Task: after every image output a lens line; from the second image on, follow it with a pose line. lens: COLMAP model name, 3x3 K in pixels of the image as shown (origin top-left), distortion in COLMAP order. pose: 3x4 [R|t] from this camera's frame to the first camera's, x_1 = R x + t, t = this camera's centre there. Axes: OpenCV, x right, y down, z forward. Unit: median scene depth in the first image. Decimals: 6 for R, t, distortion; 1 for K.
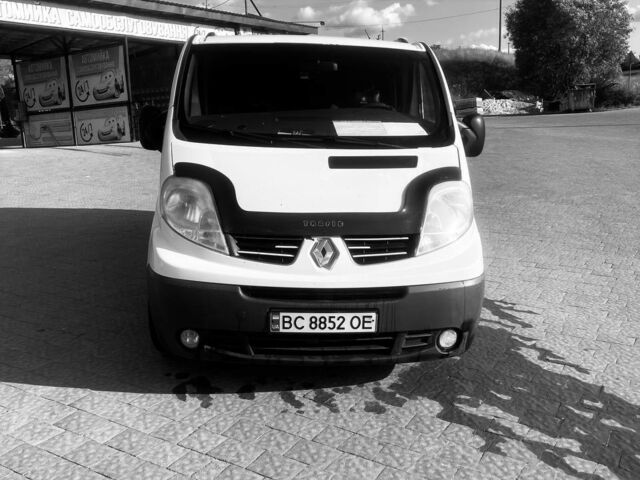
lens RADIAL K [[591.0, 0, 320.0], [0, 591.0, 240.0], [0, 0, 1]] dist [0.110133, -0.119872]
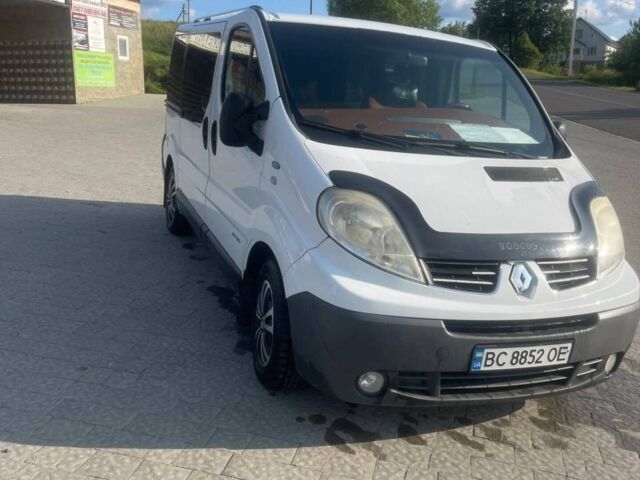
lens RADIAL K [[591.0, 0, 320.0], [0, 591.0, 240.0], [0, 0, 1]] dist [0.110133, -0.119872]
pose [[0.955429, -0.003632, 0.295197, -0.550615], [-0.007565, 0.999295, 0.036782, -0.068403], [-0.295122, -0.037376, 0.954728, 0.226151]]
